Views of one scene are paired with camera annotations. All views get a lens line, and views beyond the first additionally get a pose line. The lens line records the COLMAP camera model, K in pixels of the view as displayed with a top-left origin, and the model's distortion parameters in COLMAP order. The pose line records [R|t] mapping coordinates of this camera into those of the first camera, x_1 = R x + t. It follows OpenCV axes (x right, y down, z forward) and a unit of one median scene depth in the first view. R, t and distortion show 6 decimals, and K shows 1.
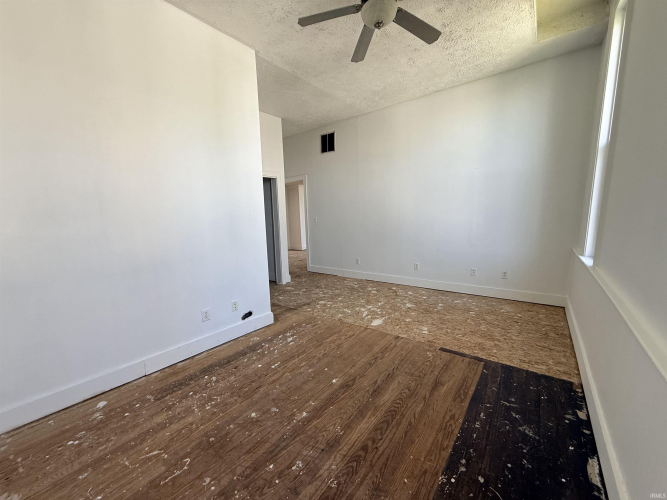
lens RADIAL K [[266.2, 0, 332.9], [0, 266.2, 249.8], [0, 0, 1]] dist [0.000404, -0.000030]
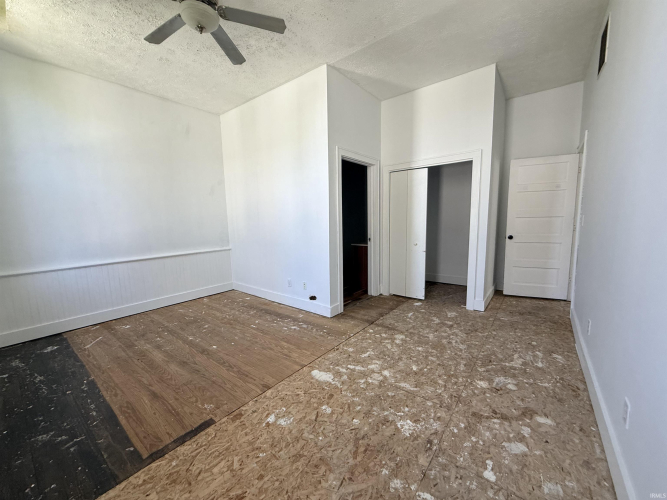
lens RADIAL K [[266.2, 0, 332.9], [0, 266.2, 249.8], [0, 0, 1]] dist [0.000404, -0.000030]
pose [[-0.008753, 0.149230, -0.988764, 0.864228], [-0.106199, 0.983071, 0.149311, -0.166090], [0.994306, 0.106312, 0.007243, 1.071971]]
